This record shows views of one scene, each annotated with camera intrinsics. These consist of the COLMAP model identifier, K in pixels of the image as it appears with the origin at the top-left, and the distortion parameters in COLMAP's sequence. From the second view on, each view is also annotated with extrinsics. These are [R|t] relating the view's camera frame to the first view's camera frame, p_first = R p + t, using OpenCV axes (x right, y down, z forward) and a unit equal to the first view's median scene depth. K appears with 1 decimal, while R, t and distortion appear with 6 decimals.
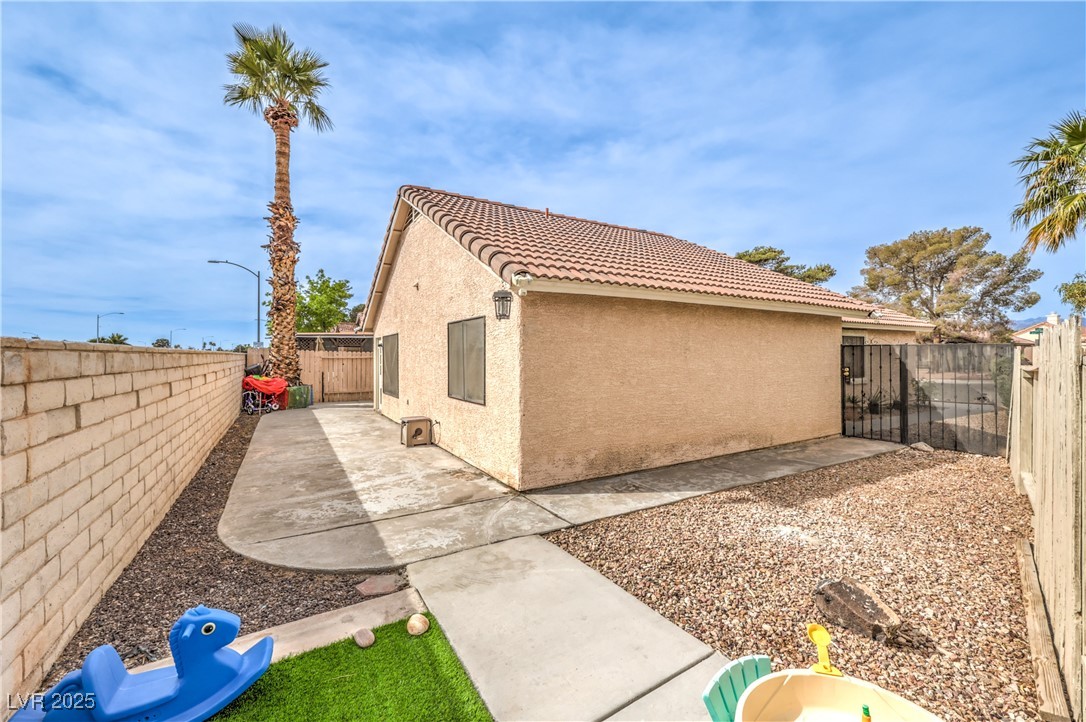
lens RADIAL K [[444.9, 0, 550.2], [0, 444.9, 355.8], [0, 0, 1]] dist [-0.009157, 0.000026]
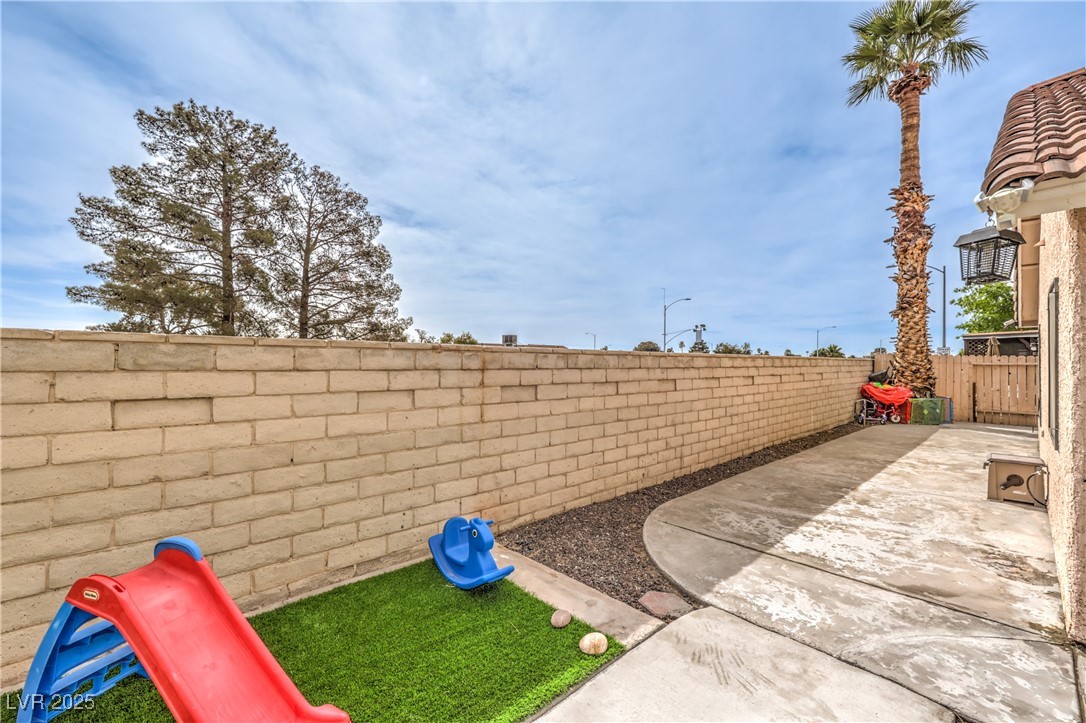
lens RADIAL K [[444.9, 0, 546.9], [0, 444.9, 366.2], [0, 0, 1]] dist [-0.009157, 0.000026]
pose [[0.175686, 0.006309, -0.984426, 0.287837], [-0.002510, 0.999979, 0.005961, 0.013792], [0.984443, 0.001424, 0.175698, 0.367603]]
